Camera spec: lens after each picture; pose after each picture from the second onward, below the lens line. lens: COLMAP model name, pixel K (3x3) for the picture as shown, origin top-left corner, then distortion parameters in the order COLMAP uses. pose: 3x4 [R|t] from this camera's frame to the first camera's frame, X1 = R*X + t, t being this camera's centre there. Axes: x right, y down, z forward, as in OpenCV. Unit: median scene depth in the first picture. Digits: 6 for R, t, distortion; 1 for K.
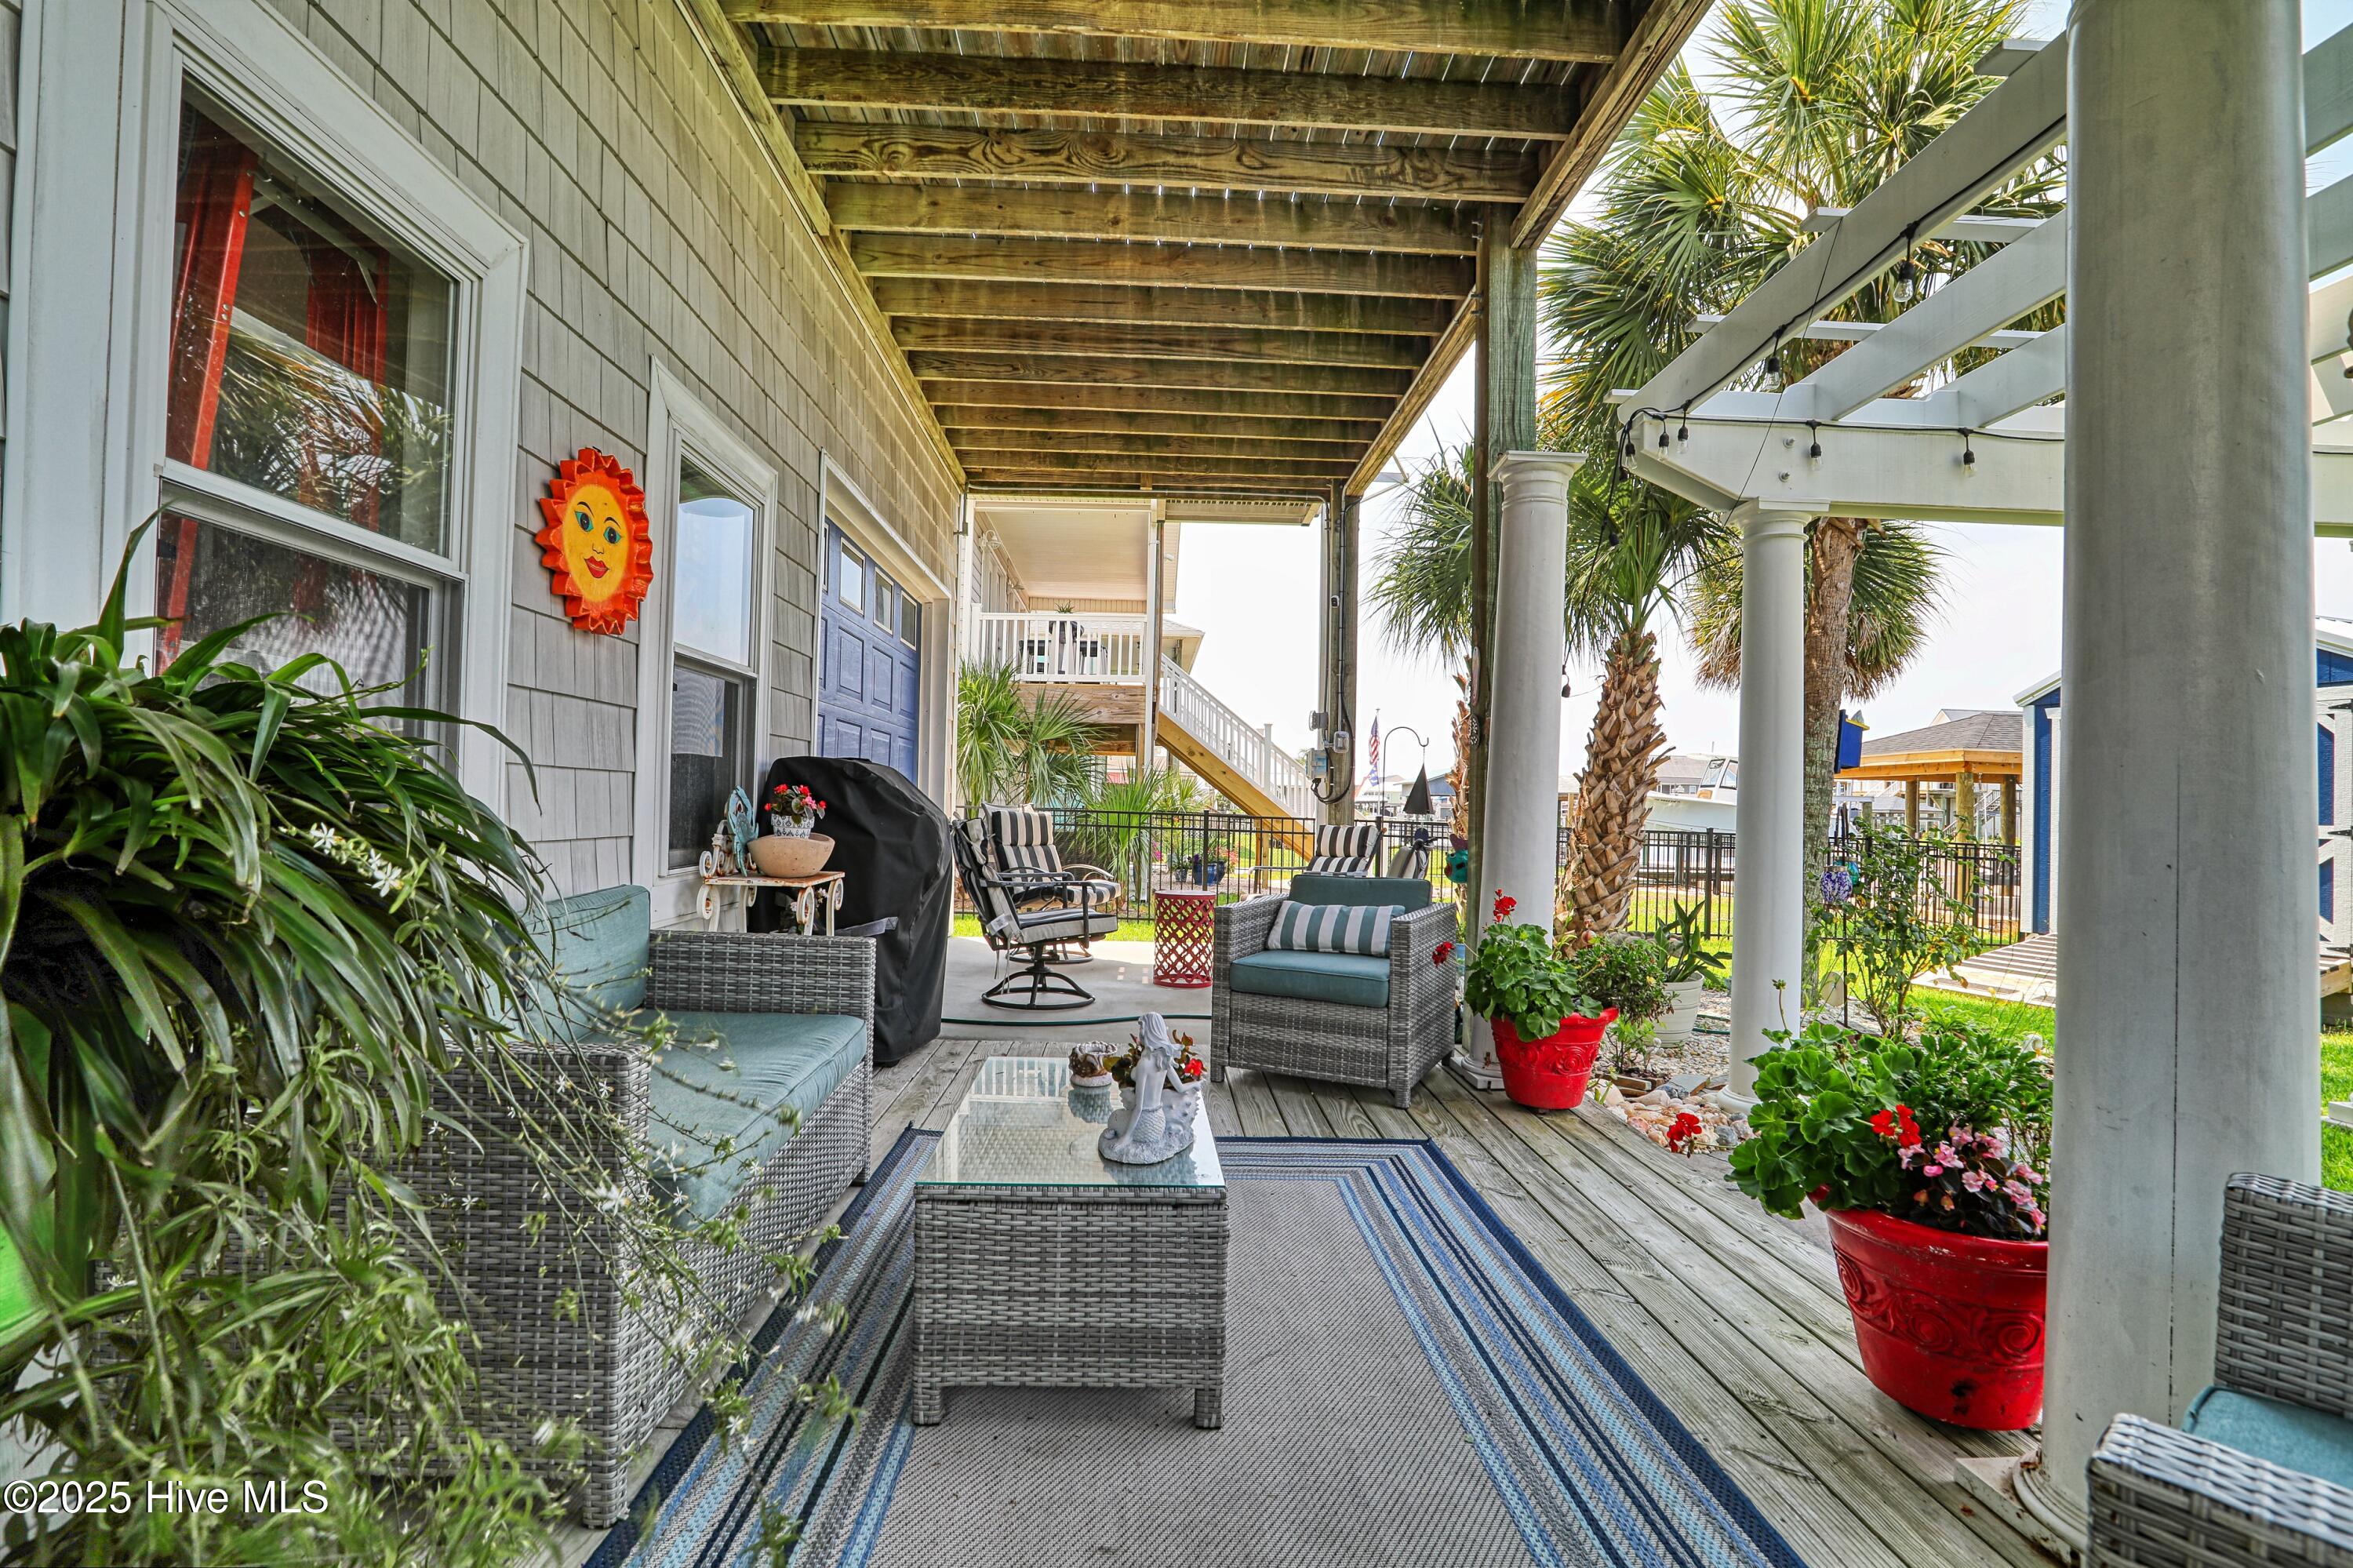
lens RADIAL K [[1072.2, 0, 1176.5], [0, 1072.2, 794.0], [0, 0, 1]] dist [-0.054406, 0.019457]
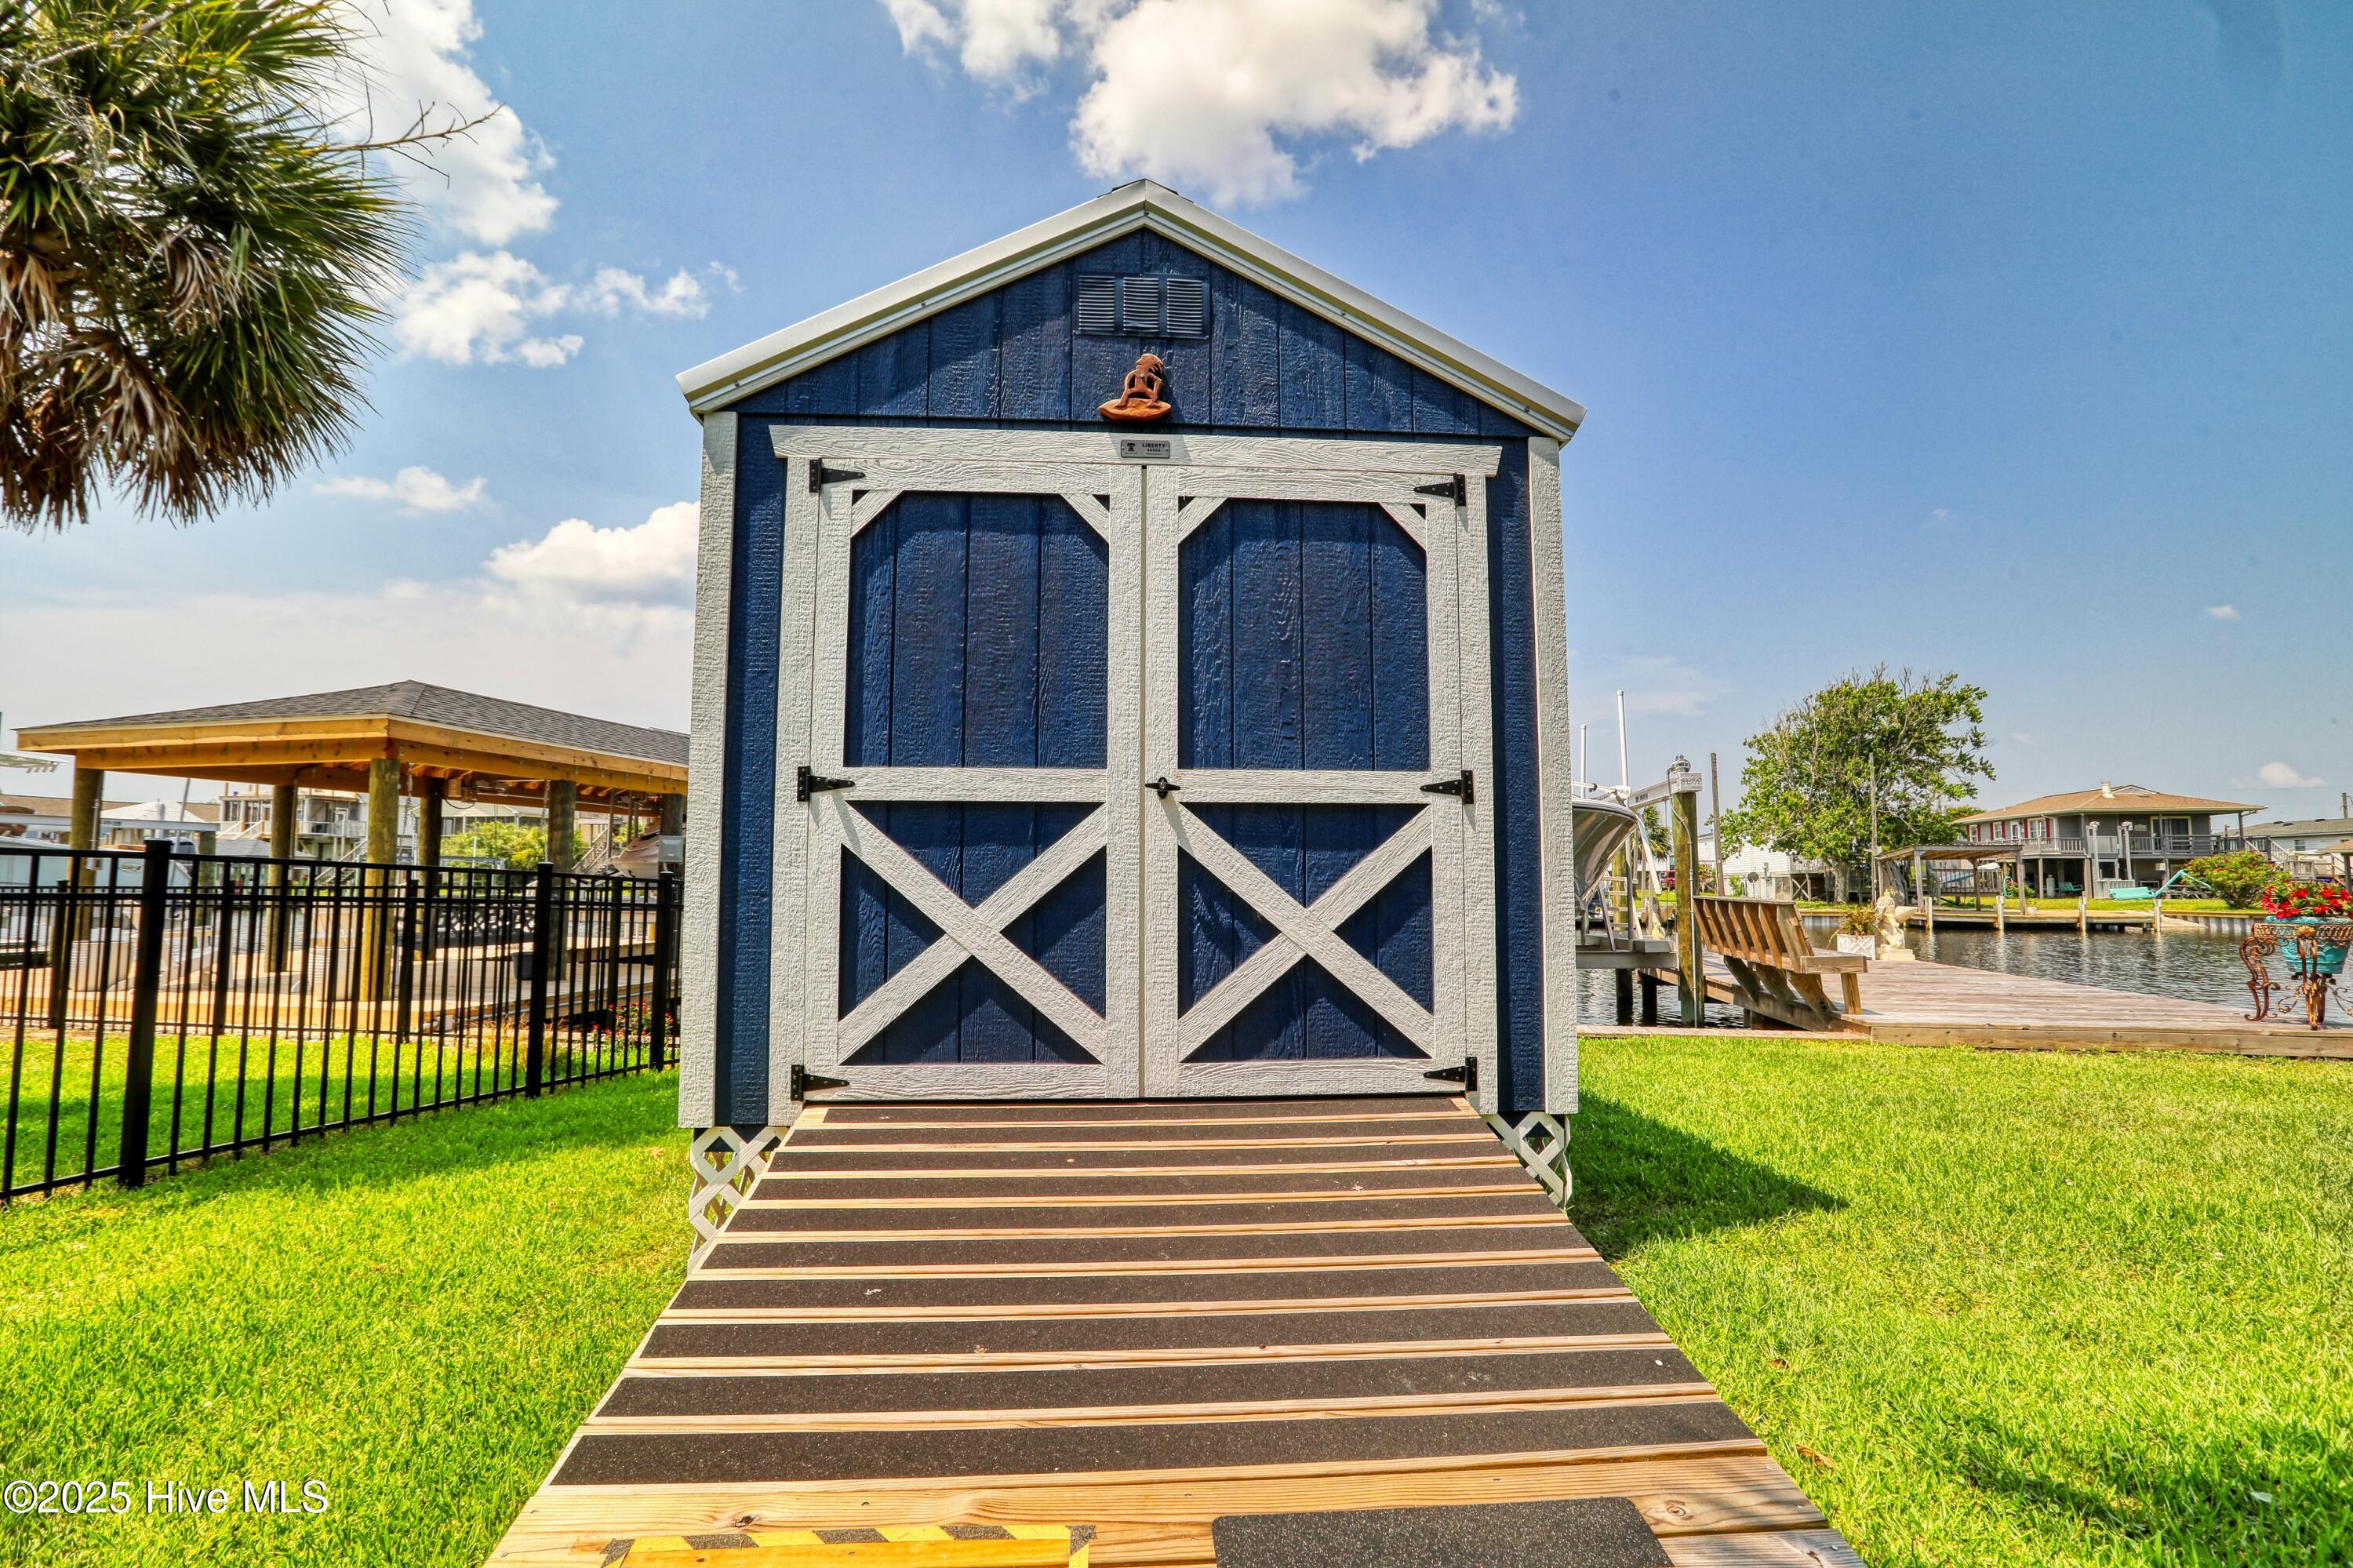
lens RADIAL K [[1057.2, 0, 1160.9], [0, 1057.2, 797.0], [0, 0, 1]] dist [-0.046847, 0.011074]
pose [[0.245992, 0.051652, 0.967895, 0.688598], [-0.003021, 0.998615, -0.052524, 0.062850], [-0.969267, 0.009996, 0.245808, 0.994674]]
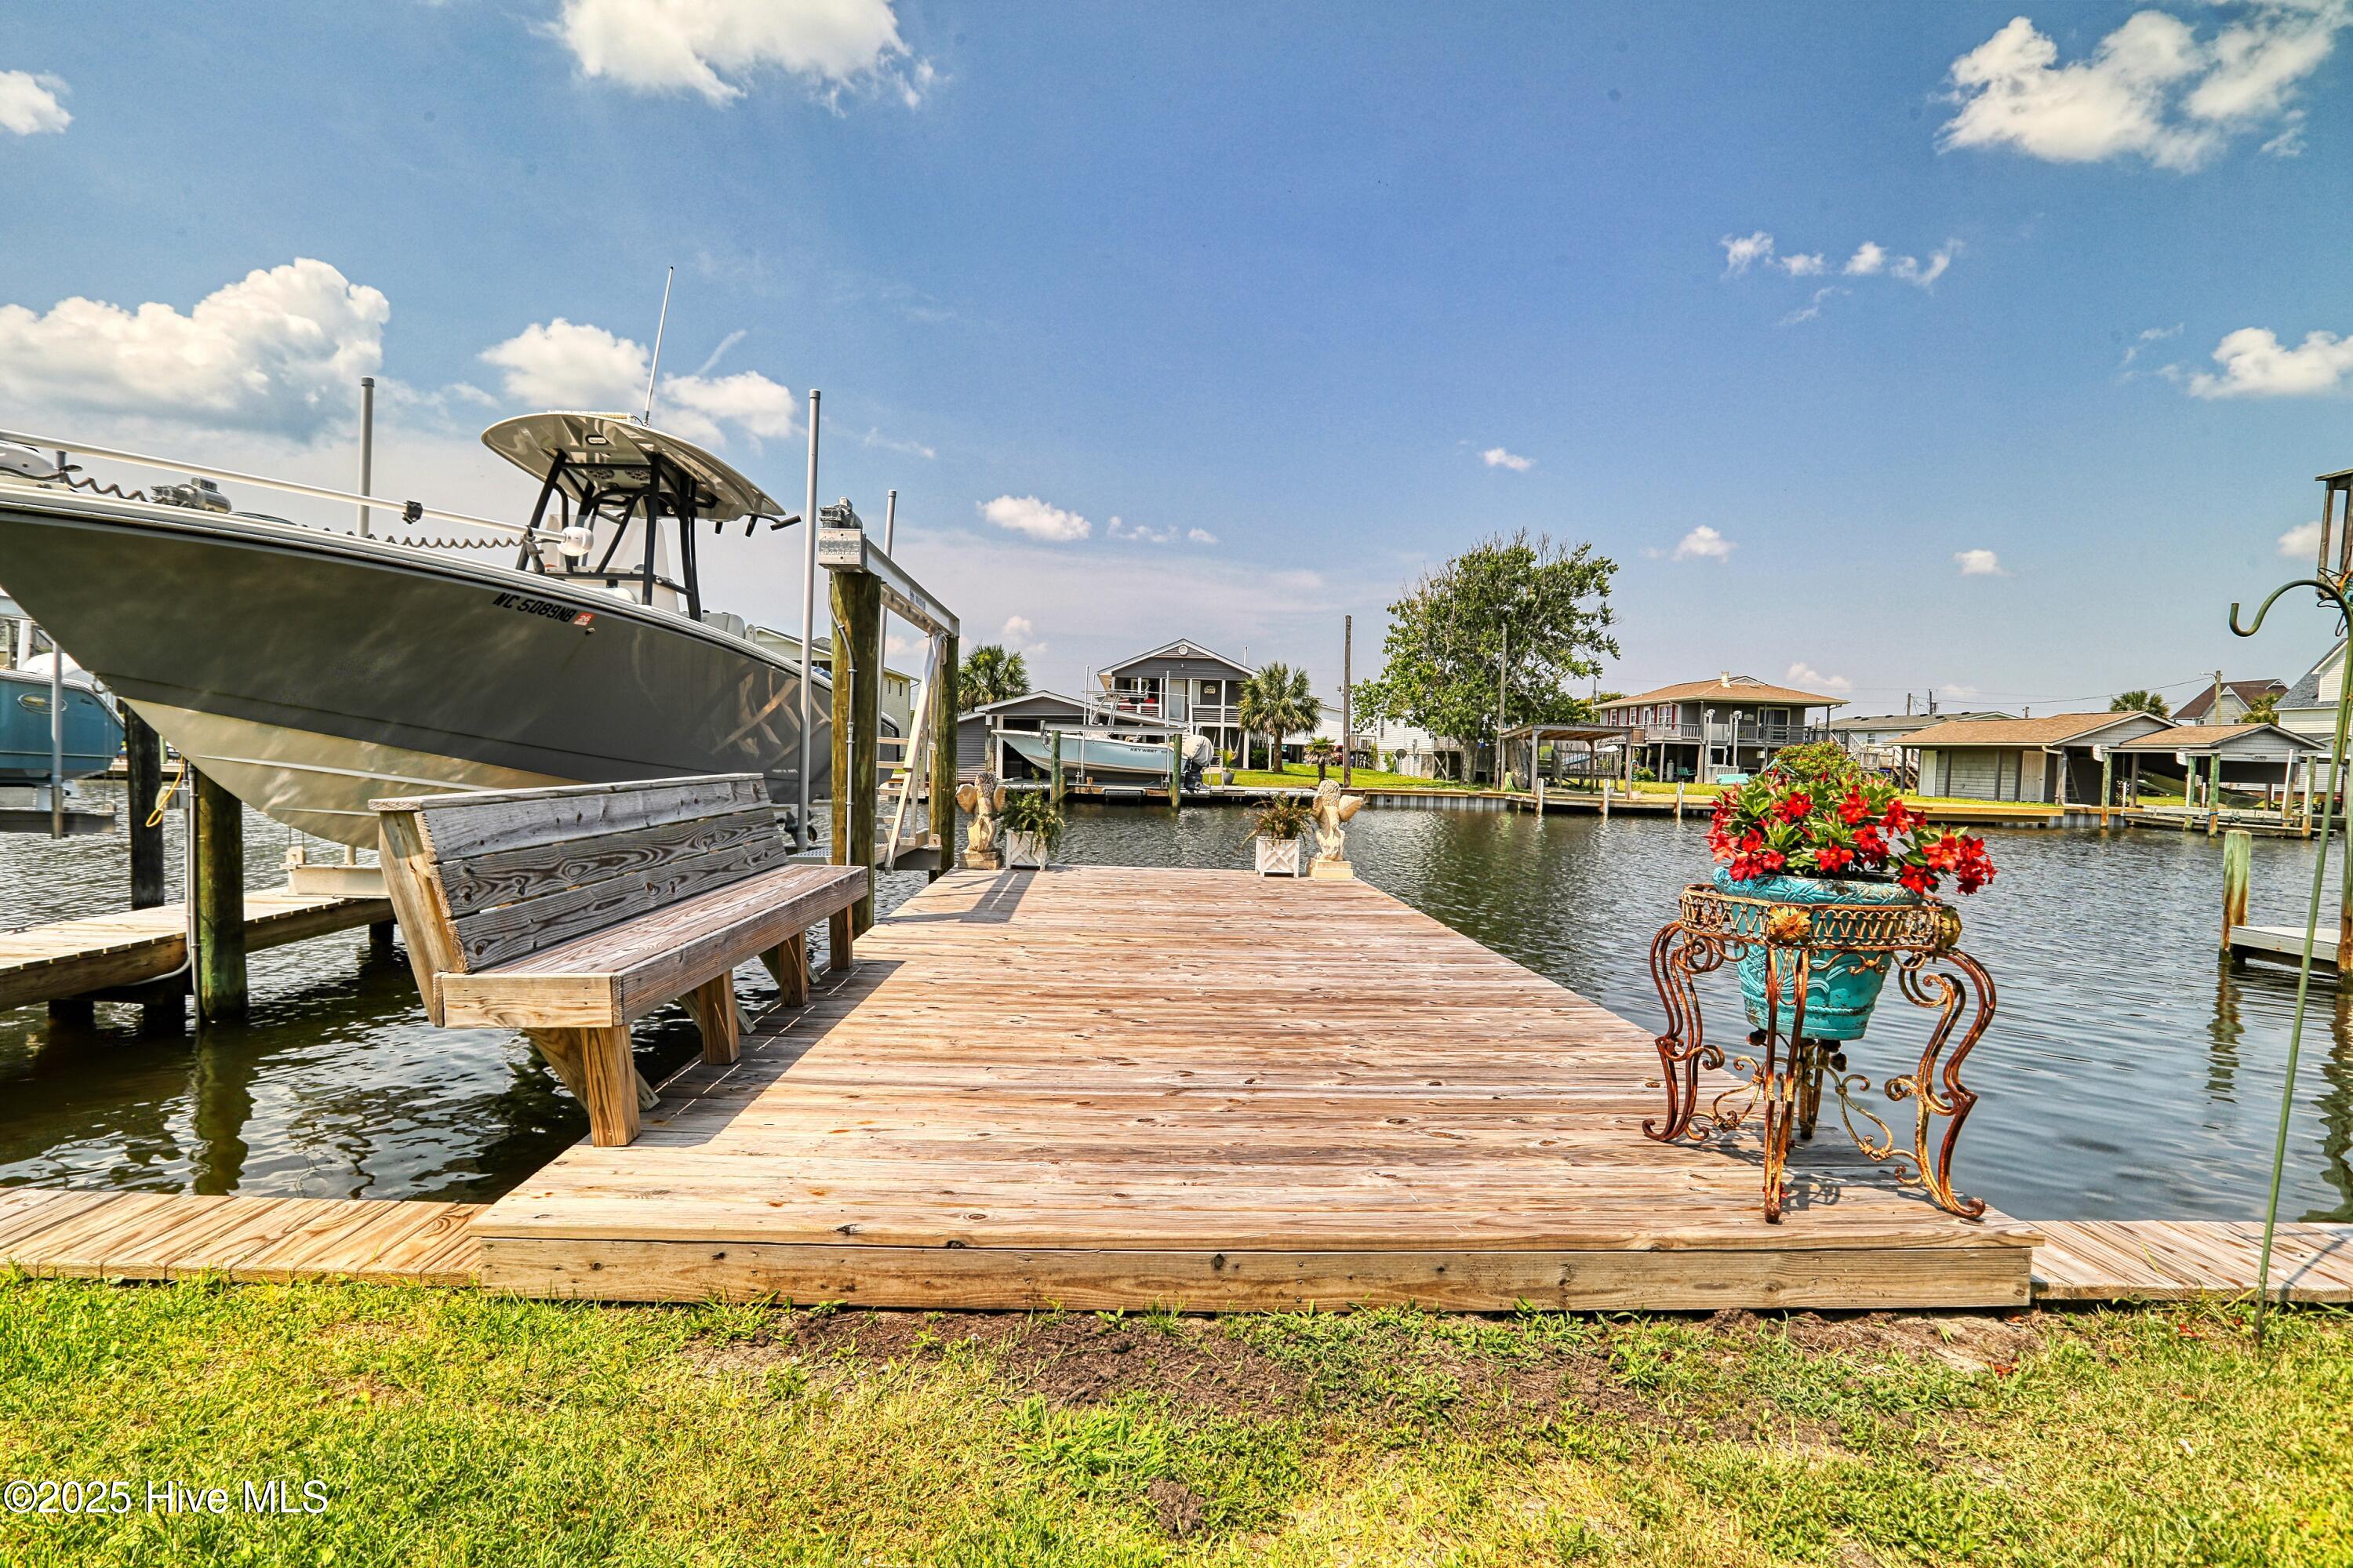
lens RADIAL K [[1070.9, 0, 1176.4], [0, 1070.9, 793.5], [0, 0, 1]] dist [-0.063632, 0.026767]
pose [[-0.007001, -0.064399, 0.997900, 1.612024], [-0.032358, 0.997416, 0.064141, 0.081165], [-0.999452, -0.031841, -0.009067, 0.344135]]
